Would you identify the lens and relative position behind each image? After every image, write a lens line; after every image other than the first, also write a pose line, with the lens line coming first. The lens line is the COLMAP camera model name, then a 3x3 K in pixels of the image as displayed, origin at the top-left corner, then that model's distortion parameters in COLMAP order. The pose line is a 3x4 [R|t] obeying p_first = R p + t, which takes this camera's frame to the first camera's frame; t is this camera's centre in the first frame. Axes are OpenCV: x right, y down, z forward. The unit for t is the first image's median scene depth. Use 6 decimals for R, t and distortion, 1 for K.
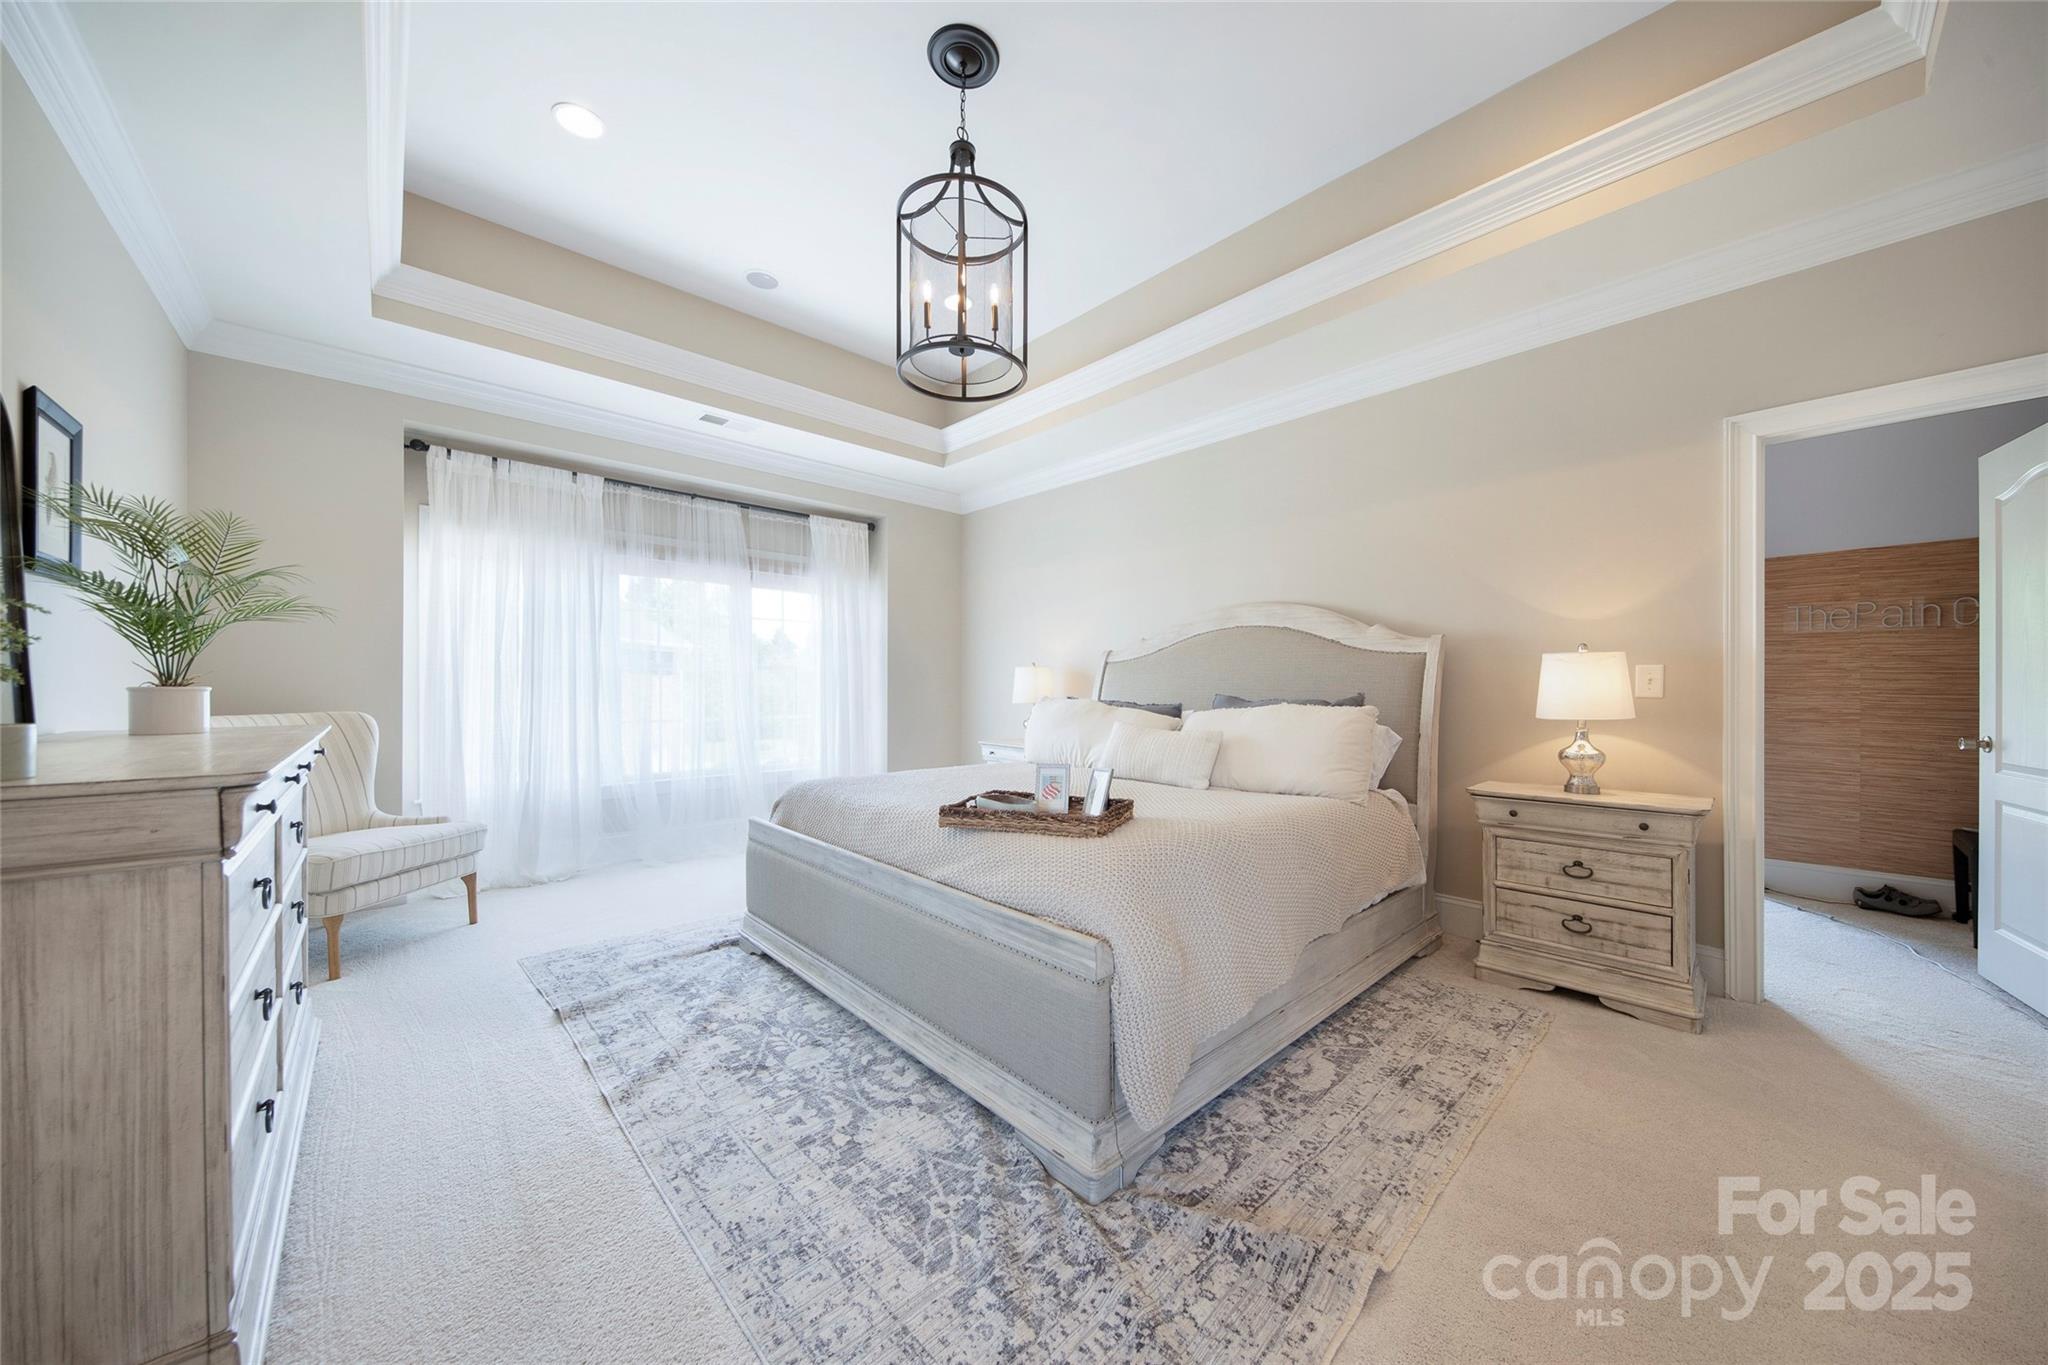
lens RADIAL K [[692.1, 0, 1026.3], [0, 692.1, 694.5], [0, 0, 1]] dist [0.001647, -0.000028]
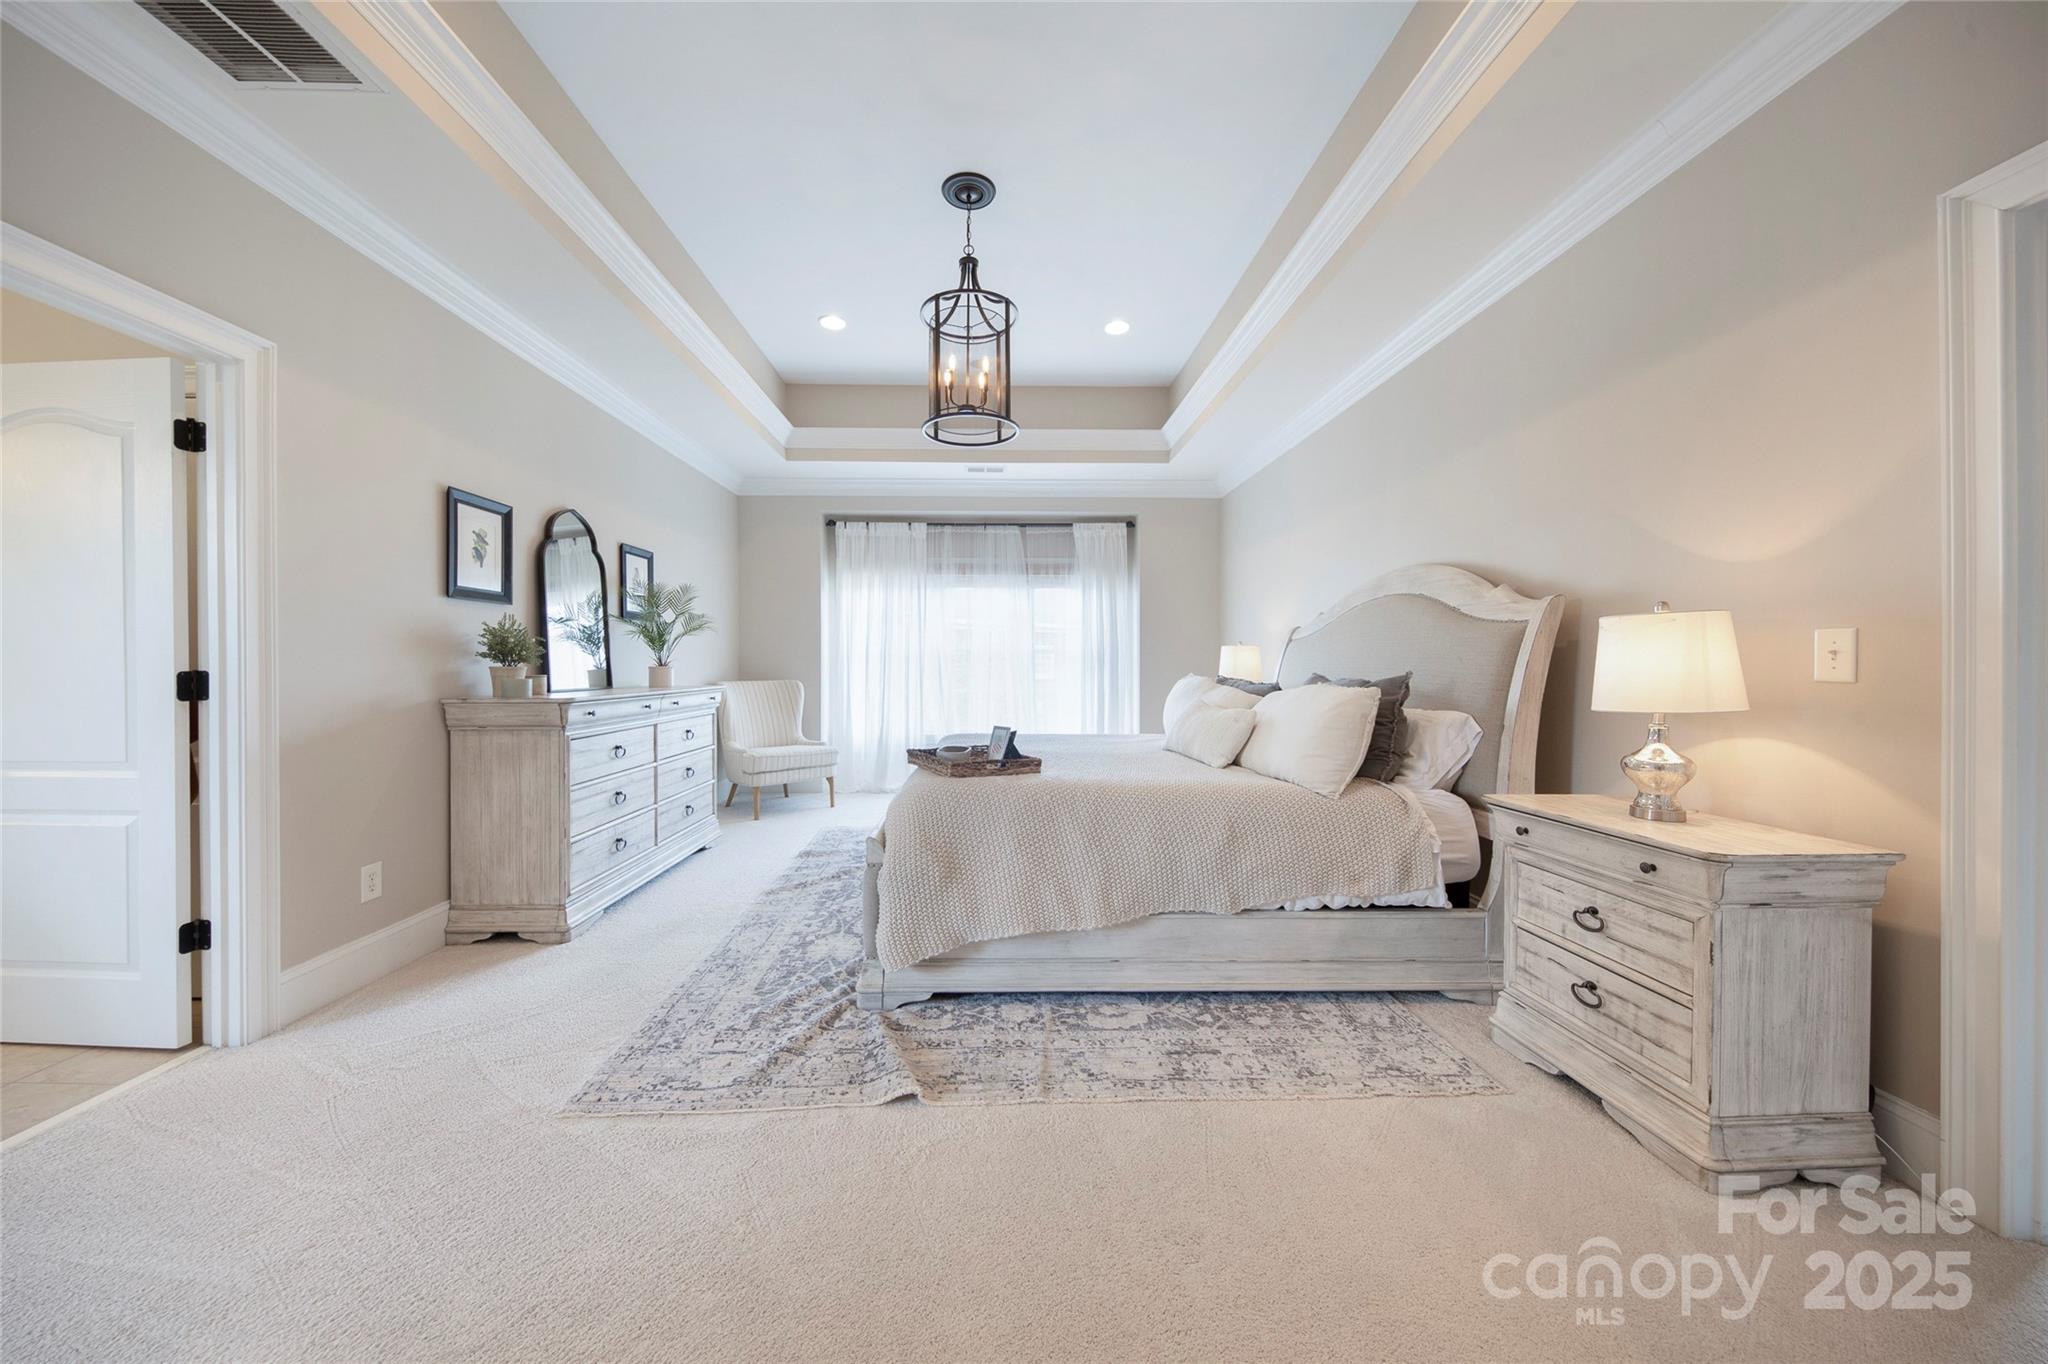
lens RADIAL K [[693.1, 0, 1024.0], [0, 693.1, 682.0], [0, 0, 1]] dist [0.001517, -0.000053]
pose [[0.745283, 0.013903, -0.666603, 0.827752], [-0.005798, 0.999880, 0.014371, 0.000394], [0.666723, -0.006846, 0.745274, 0.072557]]
